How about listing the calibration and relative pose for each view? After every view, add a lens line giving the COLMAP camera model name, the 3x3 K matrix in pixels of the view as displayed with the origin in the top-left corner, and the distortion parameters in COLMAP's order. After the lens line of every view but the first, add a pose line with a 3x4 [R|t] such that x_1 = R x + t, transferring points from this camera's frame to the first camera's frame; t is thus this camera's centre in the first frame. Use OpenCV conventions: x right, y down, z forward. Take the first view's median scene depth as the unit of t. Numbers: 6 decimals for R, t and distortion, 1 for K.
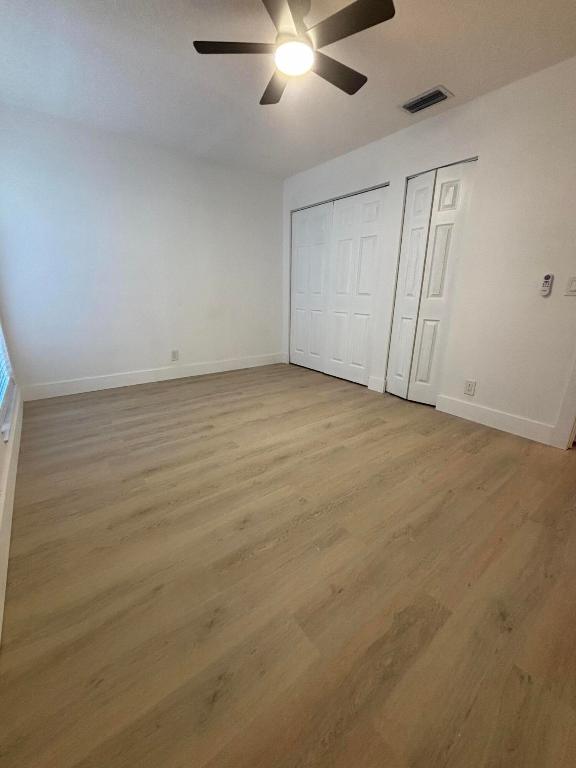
lens RADIAL K [[312.0, 0, 285.2], [0, 312.0, 384.2], [0, 0, 1]] dist [-0.003533, 0.000515]
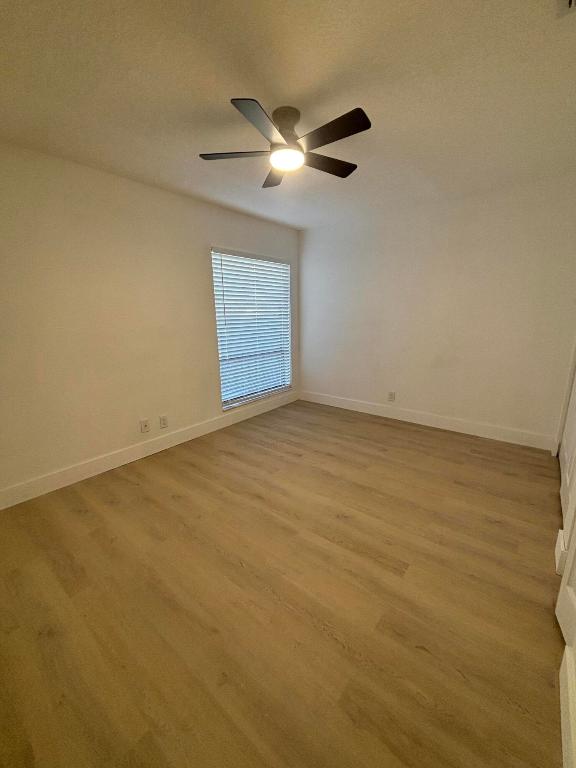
lens RADIAL K [[312.0, 0, 284.2], [0, 312.0, 379.6], [0, 0, 1]] dist [-0.003533, 0.000515]
pose [[0.227402, 0.189441, -0.955197, 0.850973], [-0.263037, 0.956383, 0.127055, -0.284237], [0.937603, 0.222360, 0.267313, 0.585628]]
